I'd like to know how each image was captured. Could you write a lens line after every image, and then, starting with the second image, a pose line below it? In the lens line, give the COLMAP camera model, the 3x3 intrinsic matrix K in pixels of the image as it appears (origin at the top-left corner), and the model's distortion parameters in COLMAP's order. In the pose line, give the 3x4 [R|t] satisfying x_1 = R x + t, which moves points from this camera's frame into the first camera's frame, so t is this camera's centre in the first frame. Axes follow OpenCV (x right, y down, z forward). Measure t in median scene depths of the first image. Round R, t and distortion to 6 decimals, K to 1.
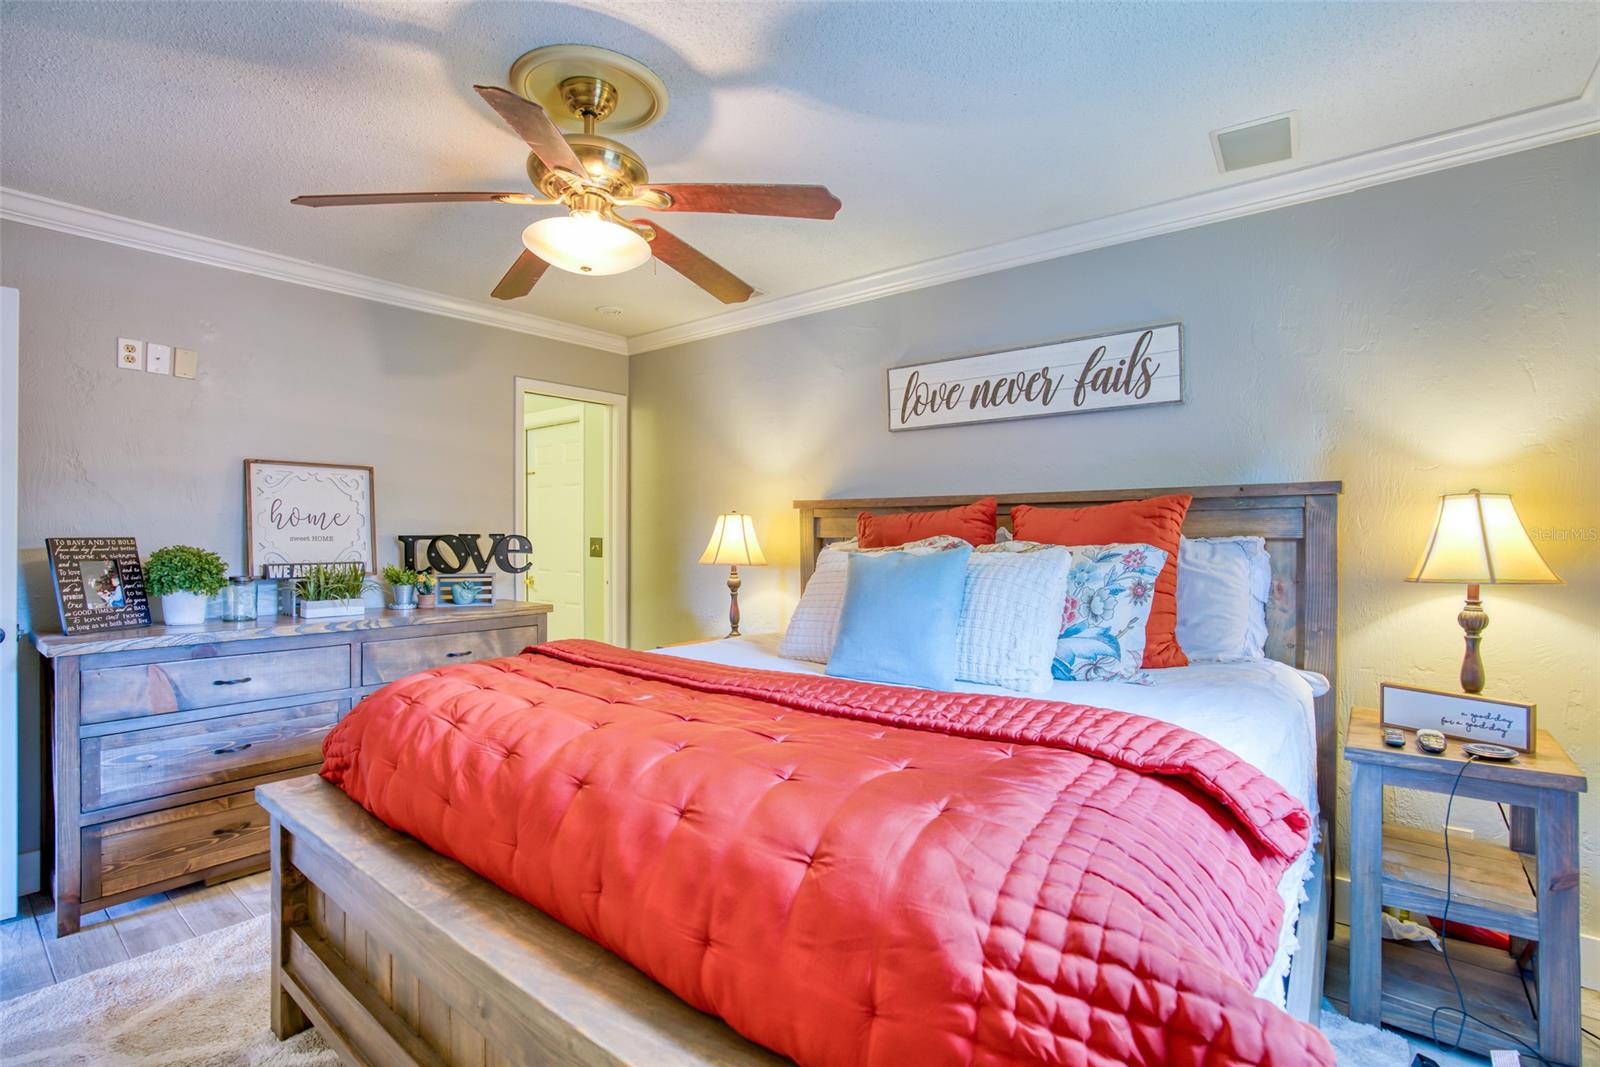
lens RADIAL K [[748.1, 0, 795.4], [0, 748.1, 532.3], [0, 0, 1]] dist [-0.046918, 0.011069]
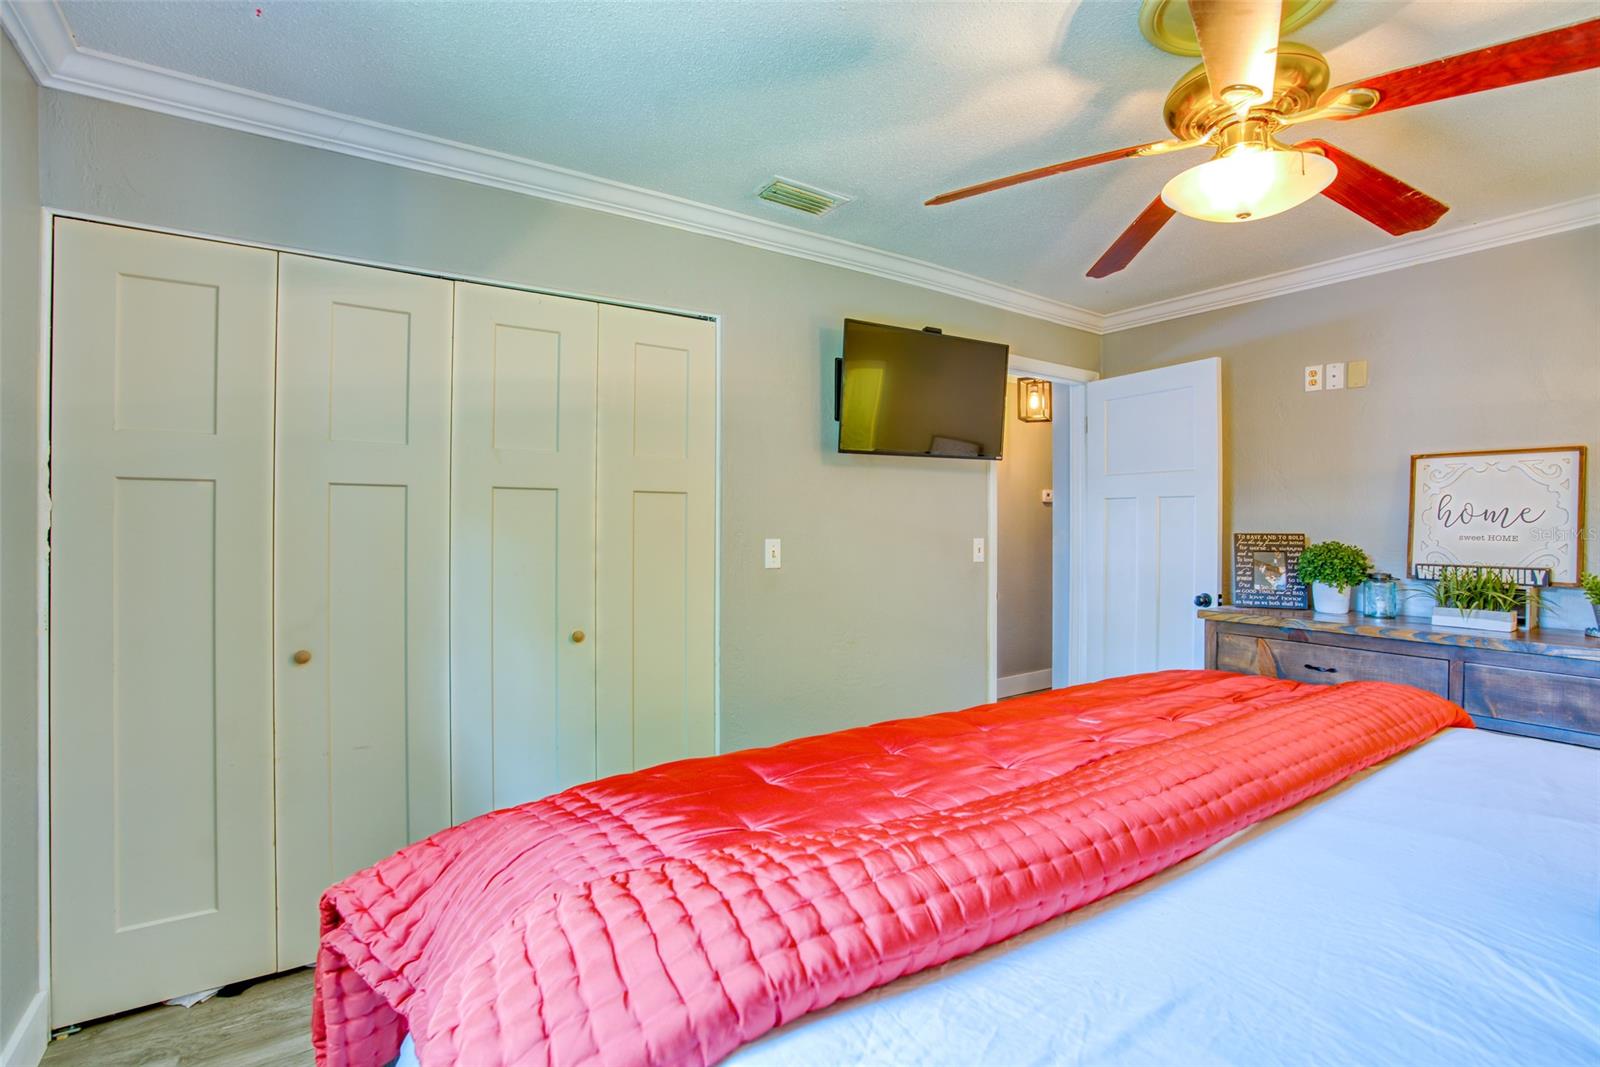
lens RADIAL K [[748.1, 0, 830.9], [0, 748.1, 523.9], [0, 0, 1]] dist [-0.046918, 0.011069]
pose [[-0.258365, 0.001218, -0.966047, 0.460947], [-0.002012, 0.999996, 0.001799, -0.009995], [0.966045, 0.002408, -0.258361, 0.577109]]
